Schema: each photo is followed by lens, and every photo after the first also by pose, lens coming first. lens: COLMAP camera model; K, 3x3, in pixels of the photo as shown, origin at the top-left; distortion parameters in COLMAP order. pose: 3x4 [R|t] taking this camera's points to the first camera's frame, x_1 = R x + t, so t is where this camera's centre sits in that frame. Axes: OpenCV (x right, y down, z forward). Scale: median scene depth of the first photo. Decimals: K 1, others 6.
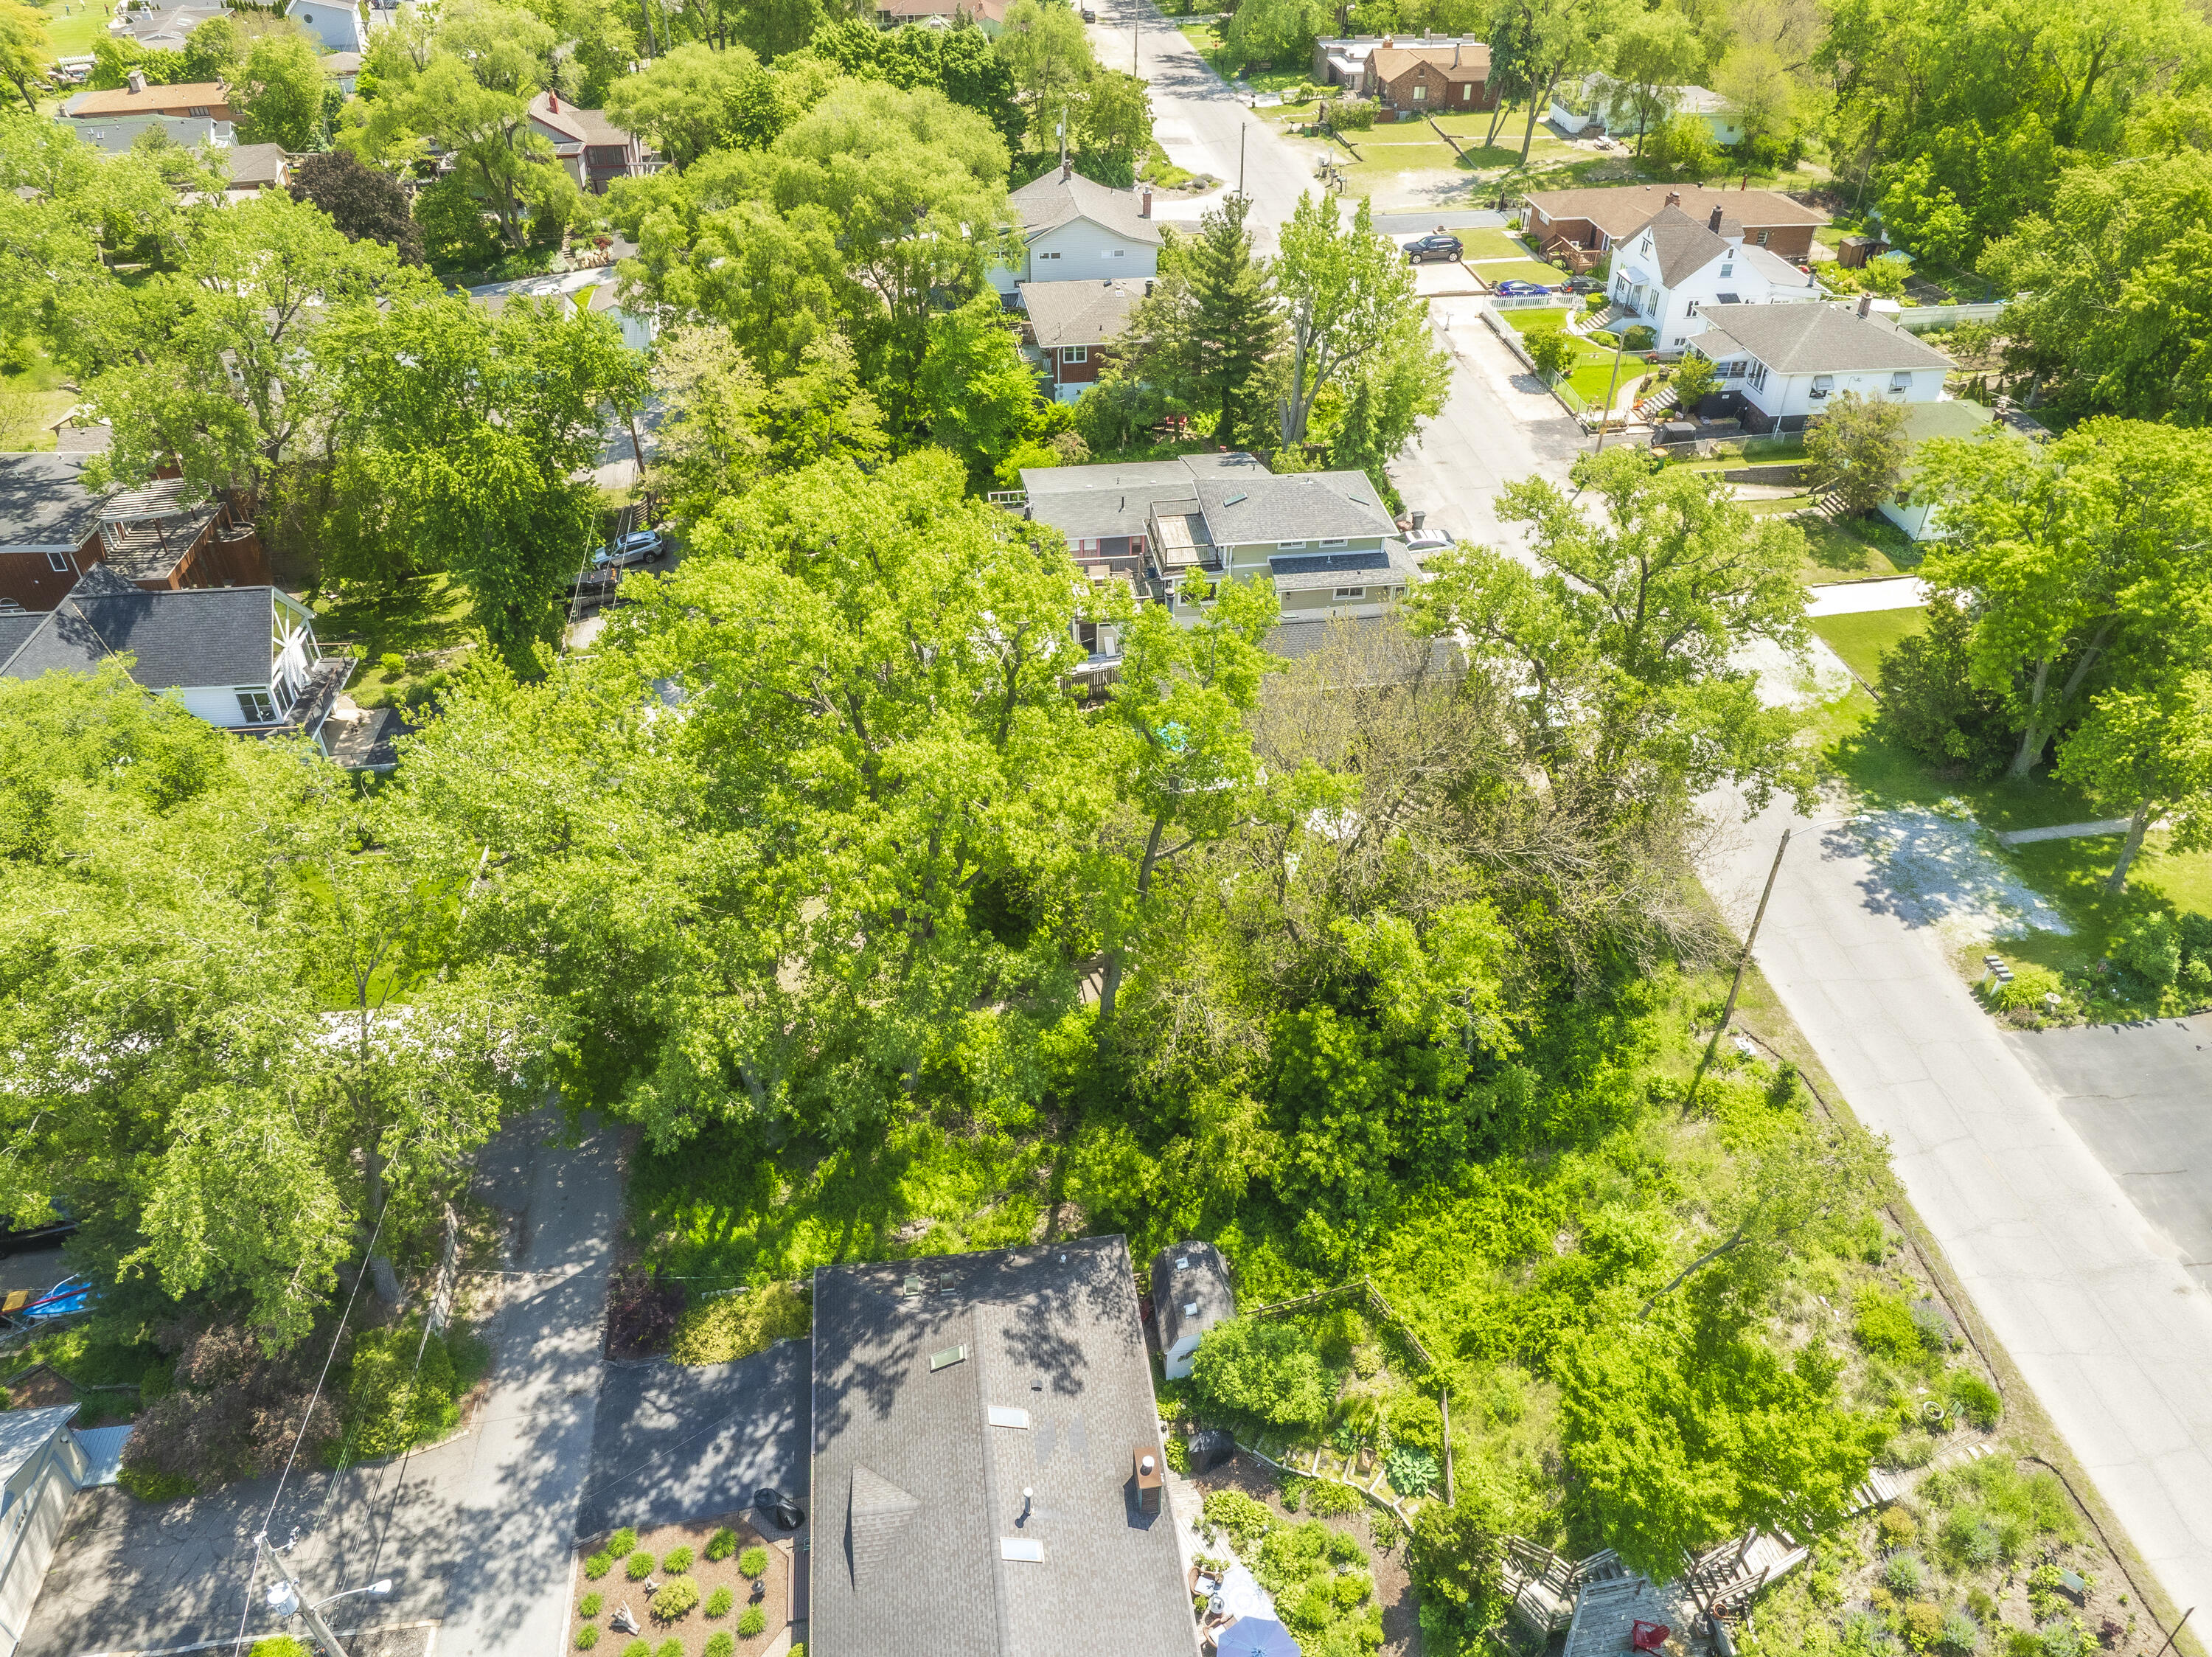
lens RADIAL K [[1554.2, 0, 1113.5], [0, 1554.2, 835.0], [0, 0, 1]] dist [-0.038167, 0.025580]
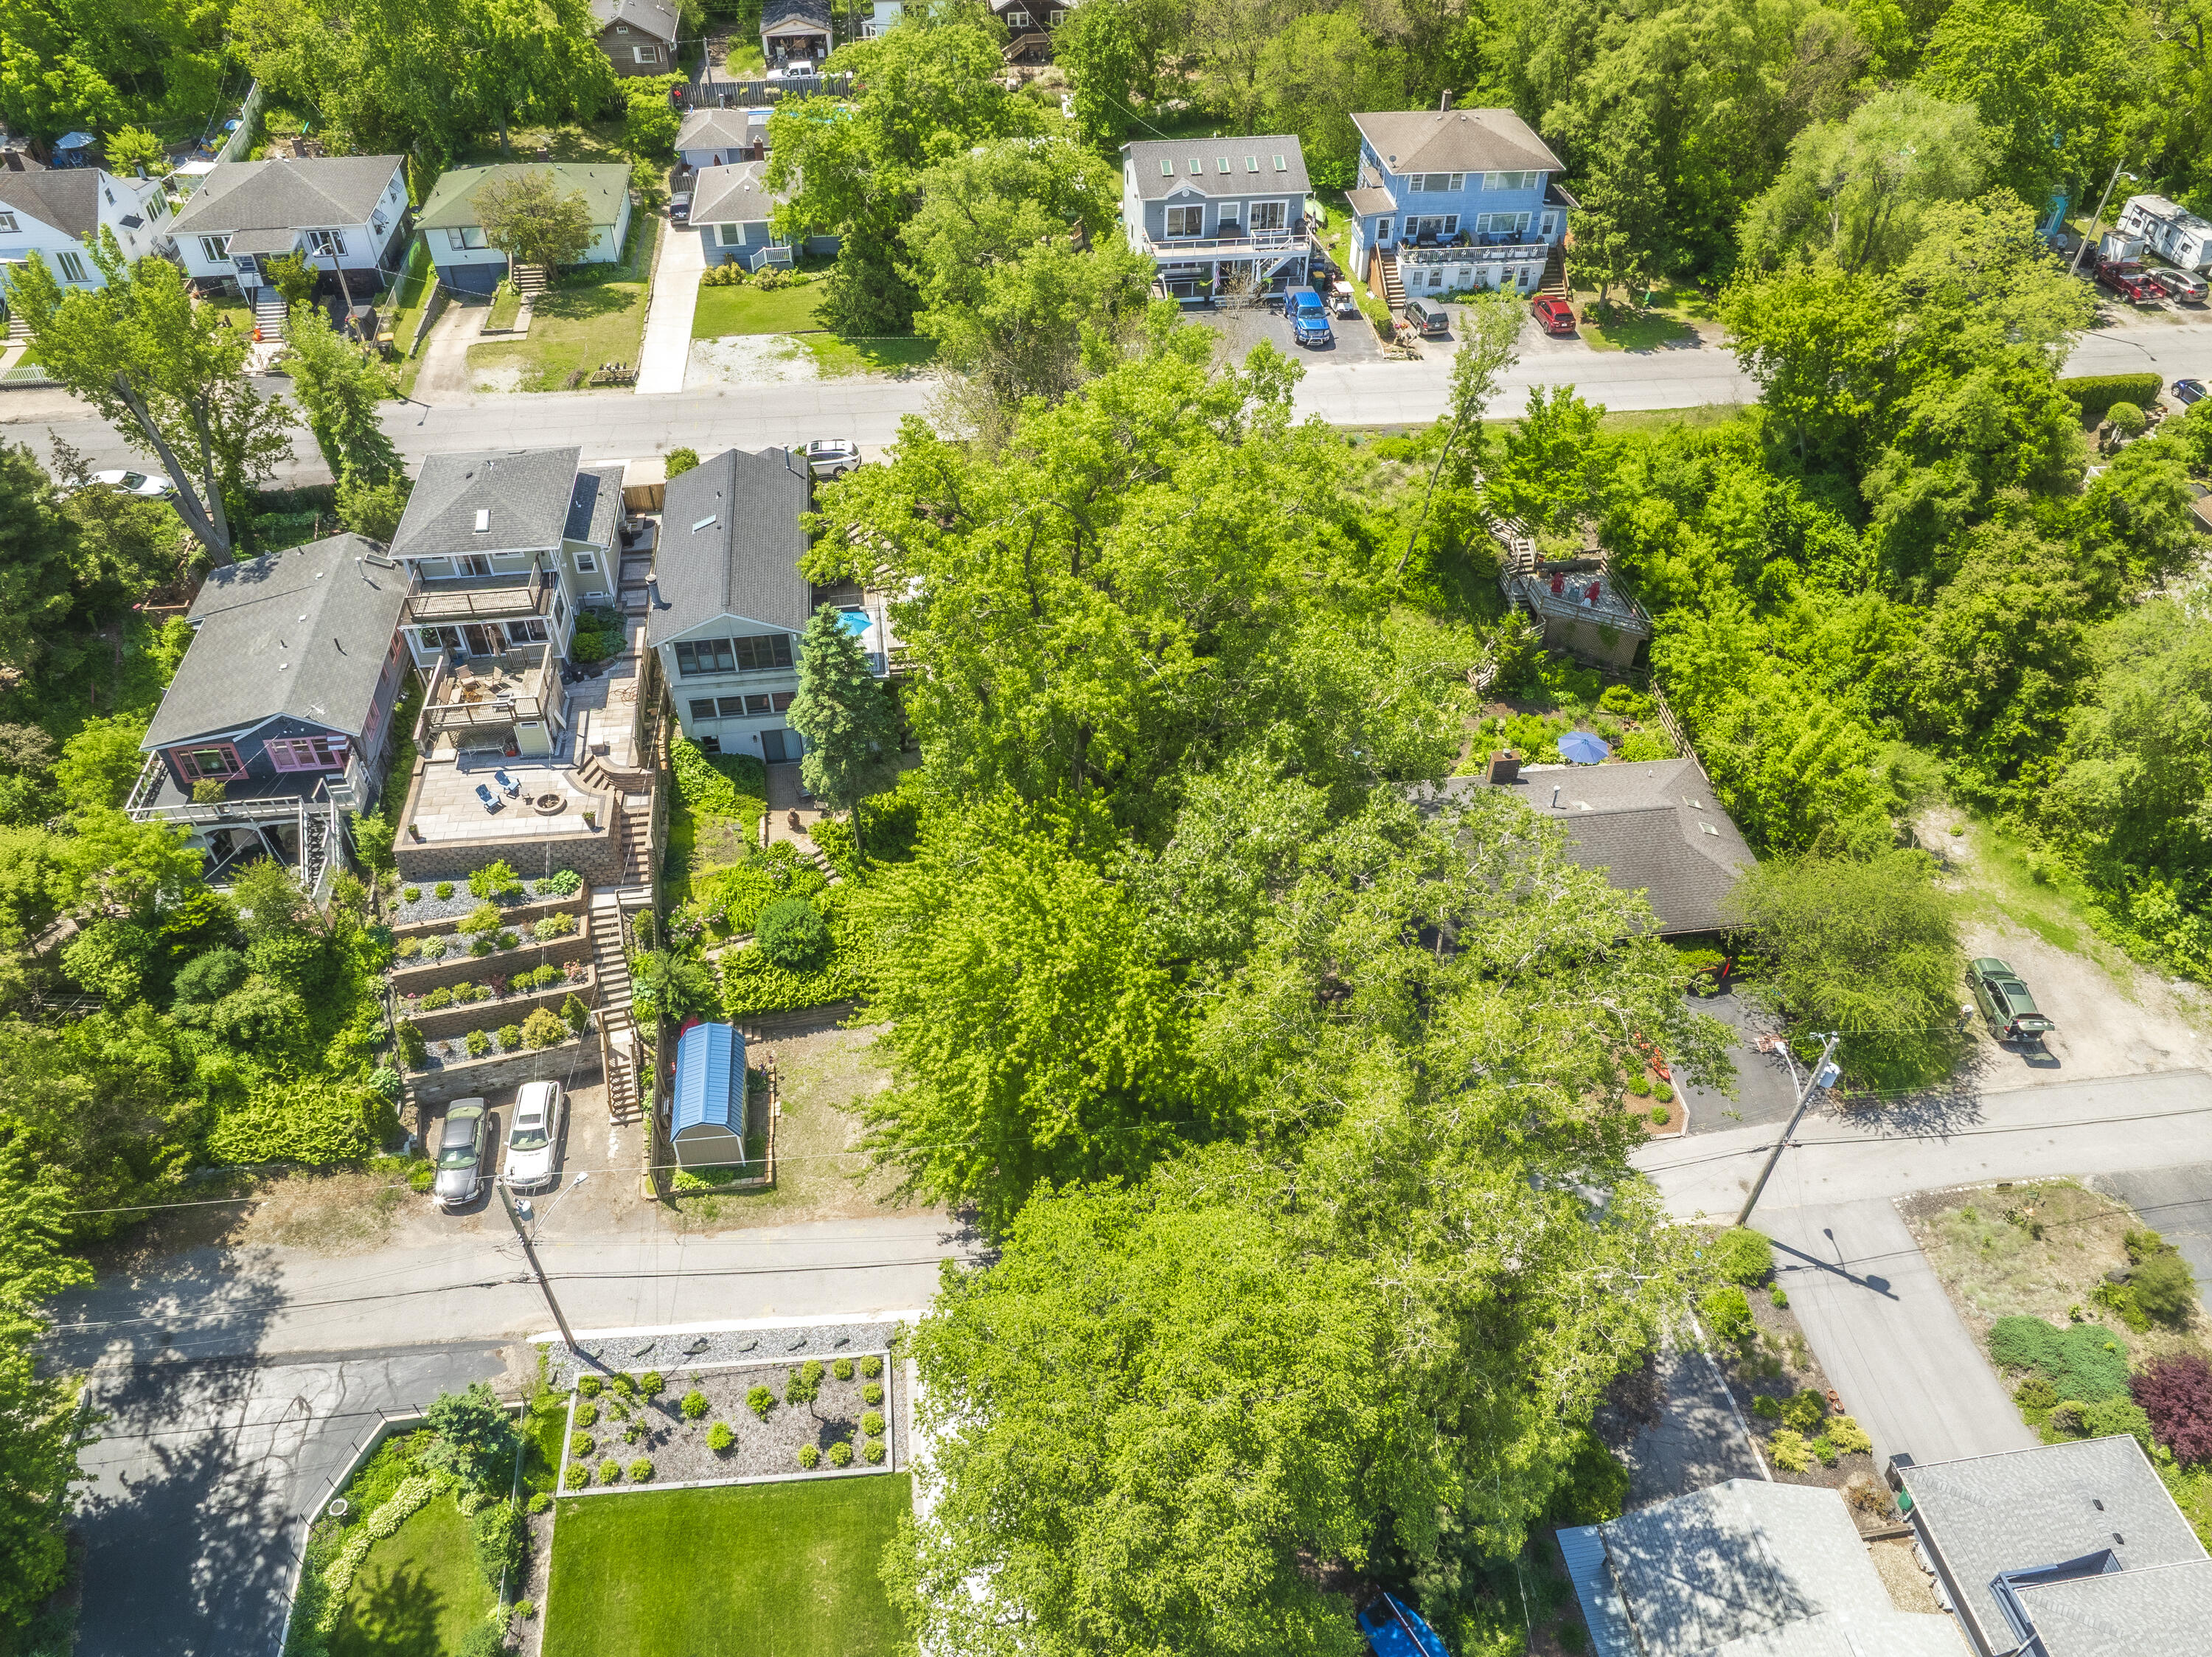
lens RADIAL K [[1554.2, 0, 1107.1], [0, 1554.2, 825.8], [0, 0, 1]] dist [-0.038167, 0.025580]
pose [[0.002938, -0.684157, 0.729328, -0.894853], [0.604988, 0.581934, 0.543454, -0.491697], [-0.796229, 0.439638, 0.415617, 0.542706]]
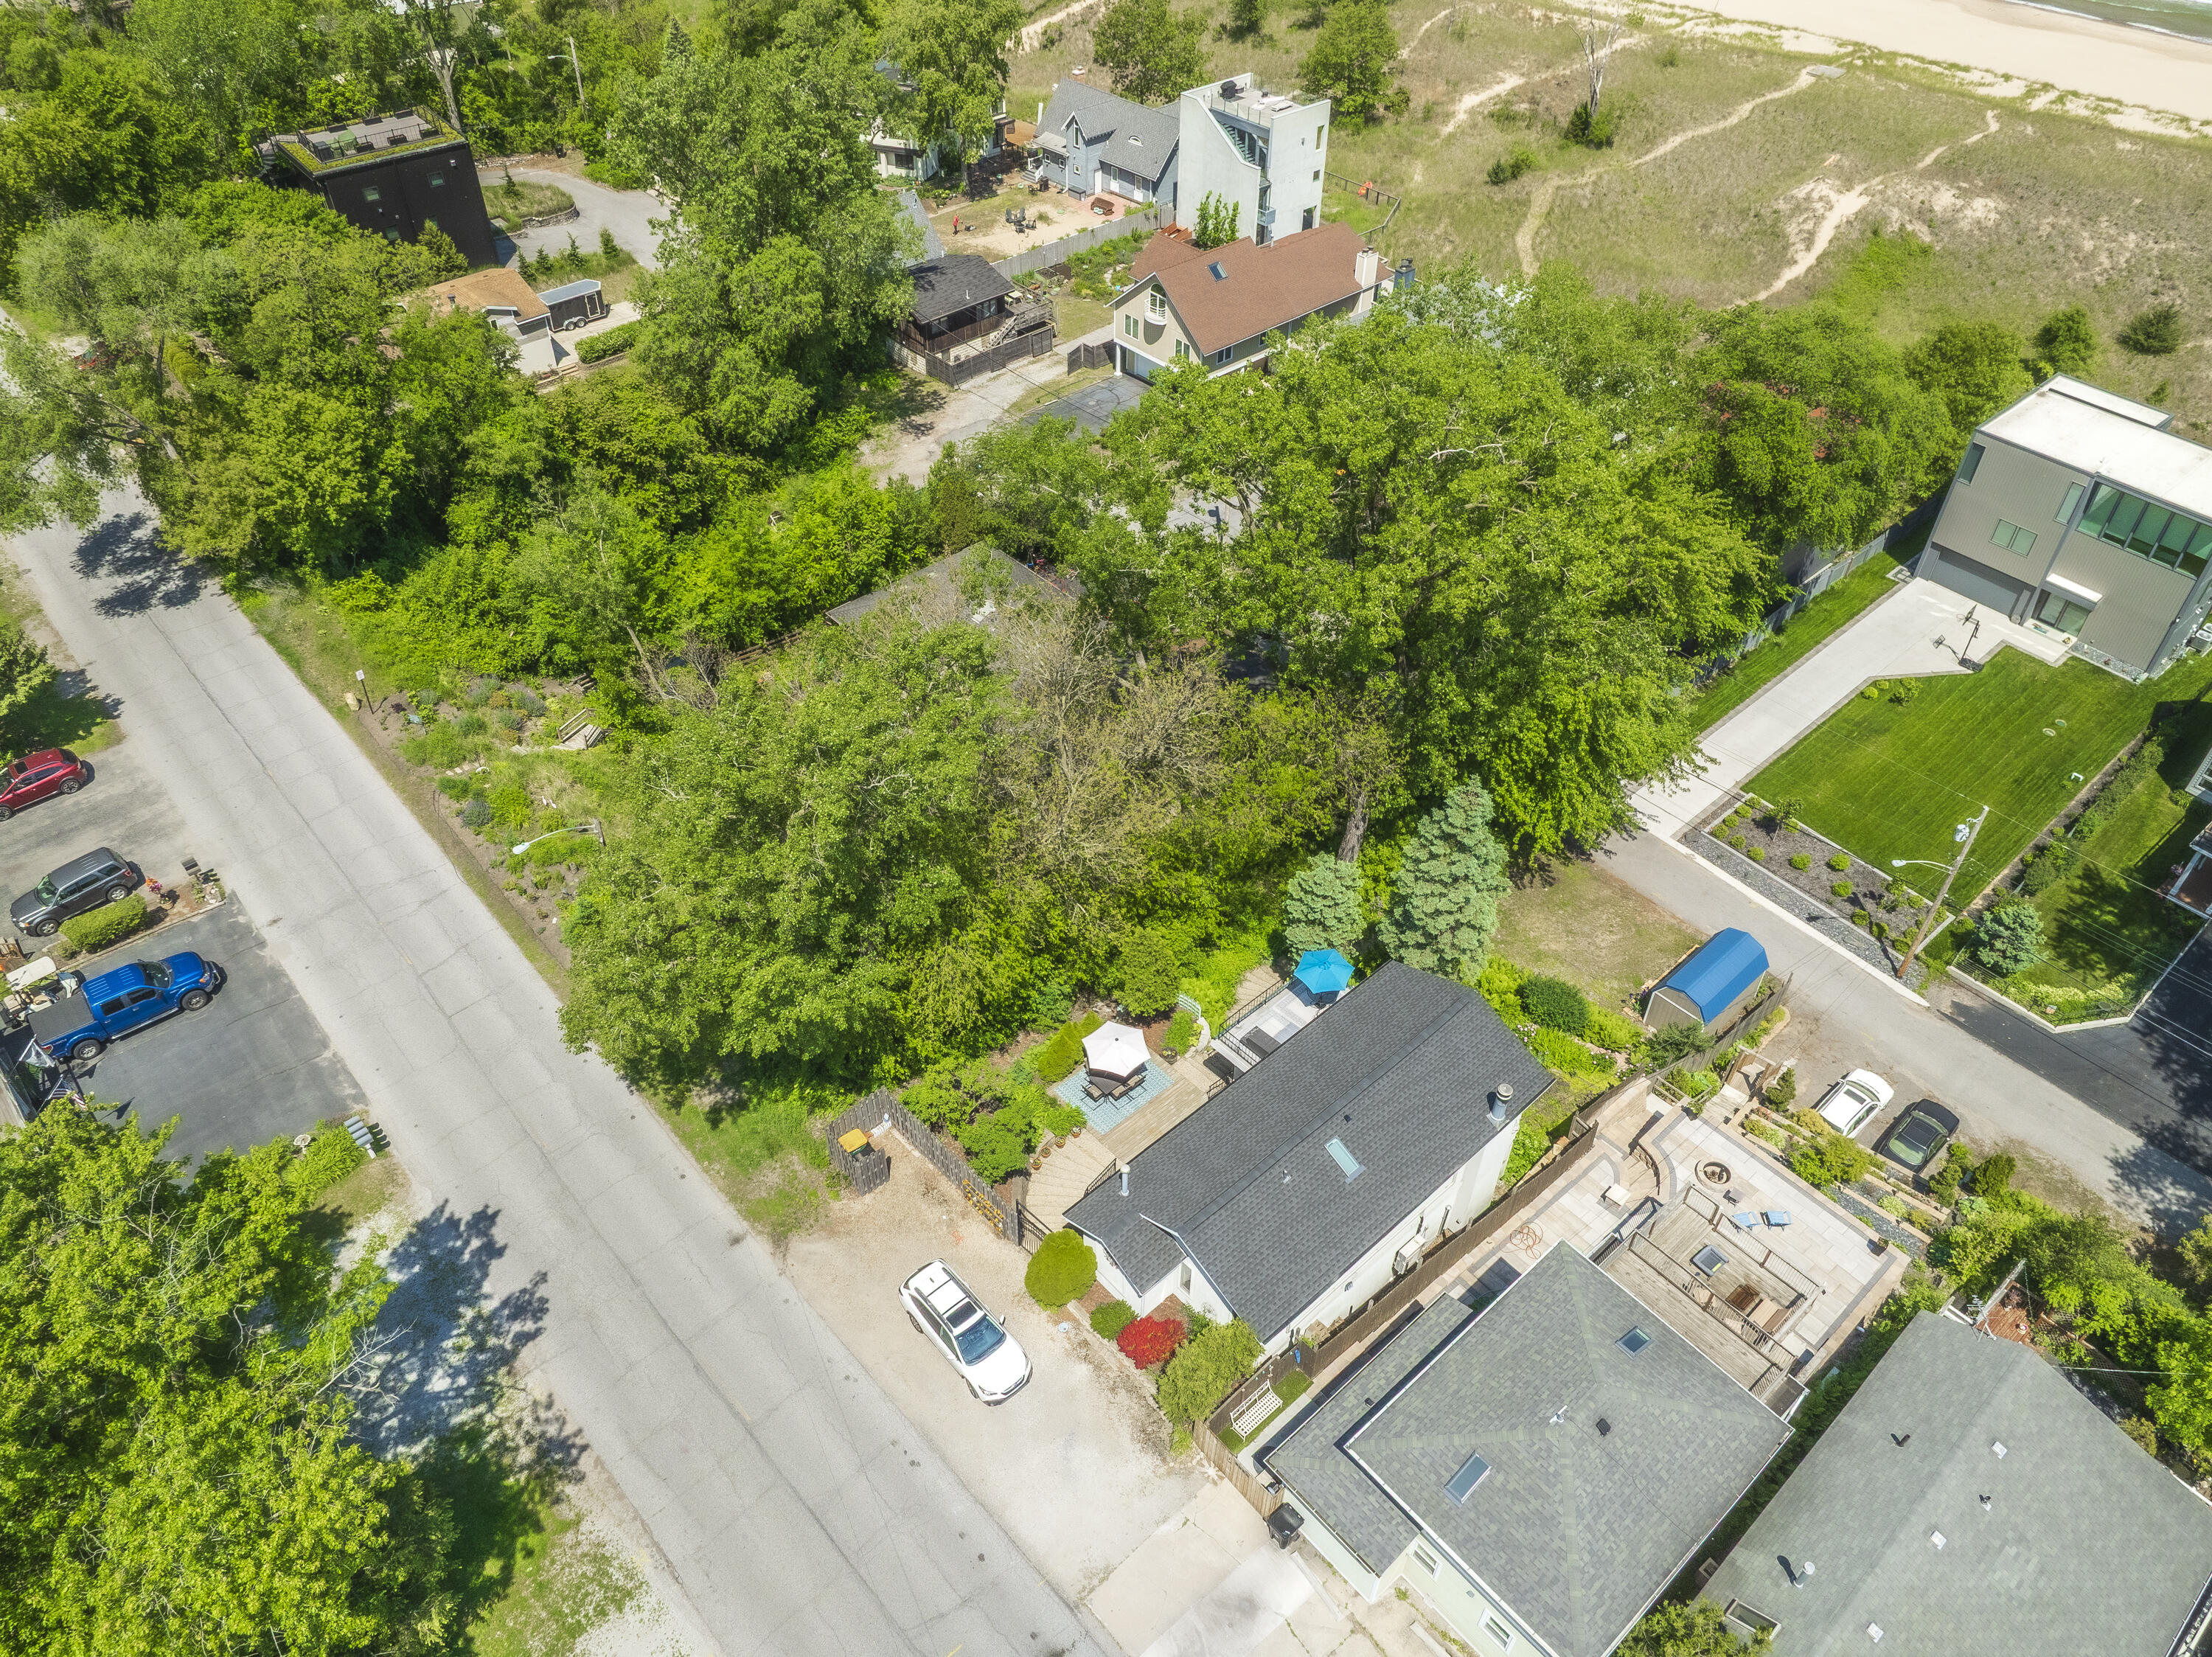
lens RADIAL K [[1554.2, 0, 1101.4], [0, 1554.2, 822.3], [0, 0, 1]] dist [-0.038167, 0.025580]
pose [[-0.831269, 0.369645, -0.415155, 0.495245], [-0.348192, 0.235924, 0.907250, -0.868608], [0.433306, 0.898723, -0.067409, 1.031640]]
